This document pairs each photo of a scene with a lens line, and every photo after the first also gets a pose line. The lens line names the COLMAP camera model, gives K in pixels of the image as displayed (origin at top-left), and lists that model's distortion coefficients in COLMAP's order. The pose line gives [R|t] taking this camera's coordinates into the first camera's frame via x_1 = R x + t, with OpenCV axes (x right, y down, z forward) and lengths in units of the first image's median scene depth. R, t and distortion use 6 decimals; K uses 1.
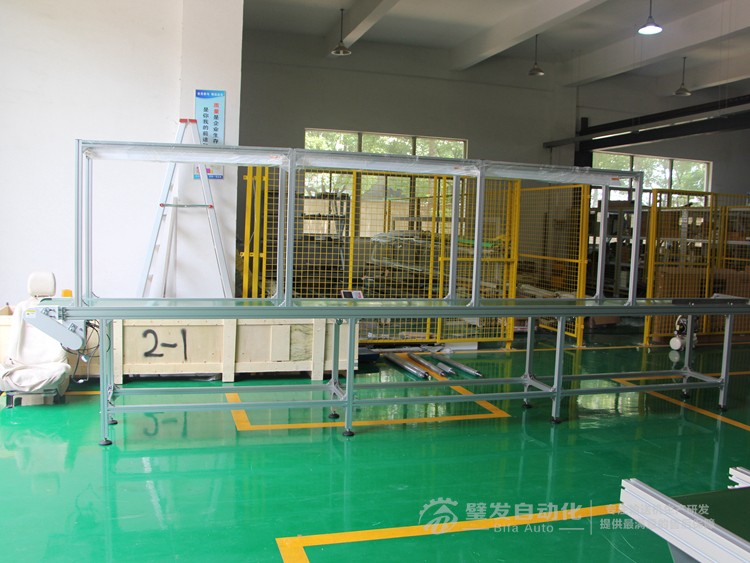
lens RADIAL K [[698.4, 0, 375.0], [0, 698.4, 281.5], [0, 0, 1]] dist [-0.181197, 0.155446]
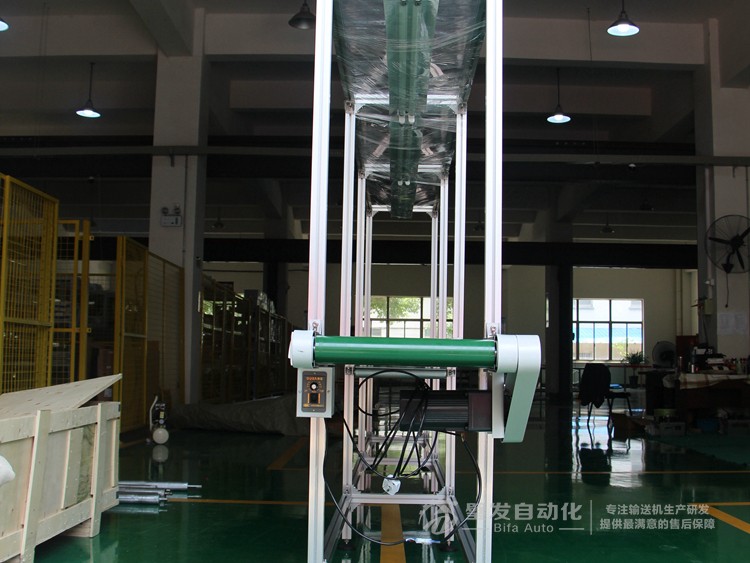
lens RADIAL K [[930.9, 0, 382.7], [0, 930.9, 289.2], [0, 0, 1]] dist [-0.194149, 0.199811]
pose [[0.287450, 0.048655, 0.956559, -0.703179], [0.079506, 0.994050, -0.074454, 0.032001], [-0.954490, 0.097454, 0.281871, 0.638334]]
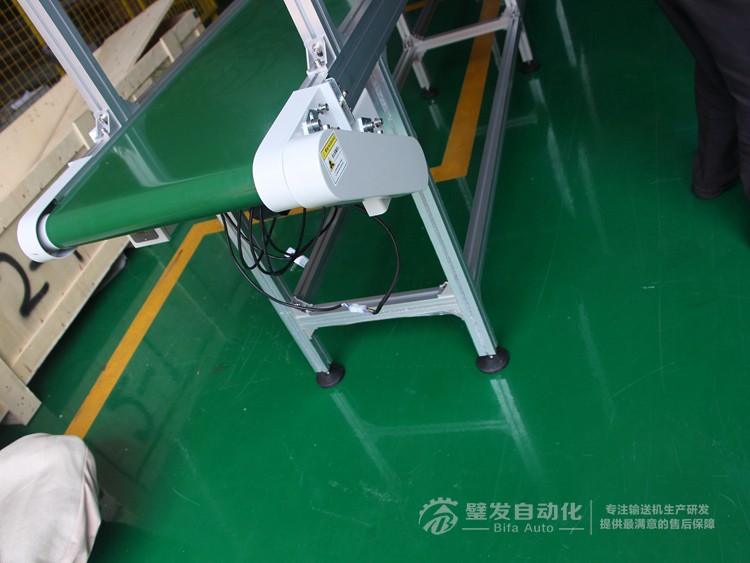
lens RADIAL K [[698.4, 0, 375.0], [0, 698.4, 281.5], [0, 0, 1]] dist [-0.181197, 0.155446]
pose [[0.445899, -0.708424, 0.547092, -0.443619], [0.463796, 0.705630, 0.535704, -0.022236], [-0.765550, 0.014869, 0.643204, 0.582139]]
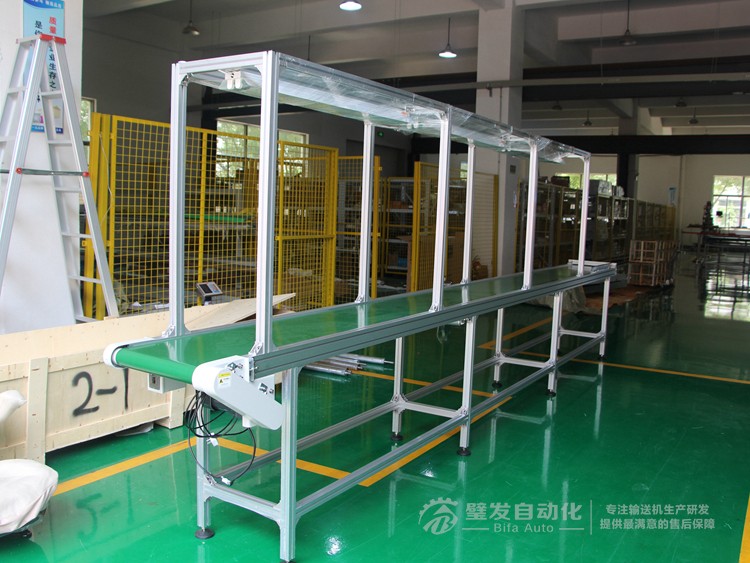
lens RADIAL K [[698.4, 0, 375.0], [0, 698.4, 281.5], [0, 0, 1]] dist [-0.181197, 0.155446]
pose [[0.742693, -0.081205, 0.664690, -0.526136], [0.051251, 0.996601, 0.064490, -0.037097], [-0.667668, -0.013831, 0.744331, 0.363071]]
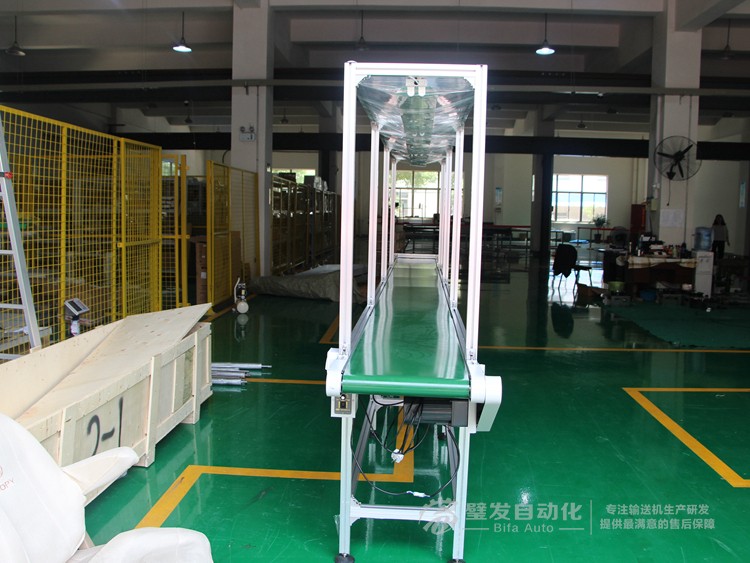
lens RADIAL K [[698.4, 0, 375.0], [0, 698.4, 281.5], [0, 0, 1]] dist [-0.181197, 0.155446]
pose [[0.335141, -0.122510, 0.934169, -0.710598], [0.074456, 0.991853, 0.103364, -0.065958], [-0.939221, 0.034913, 0.341532, 0.617583]]
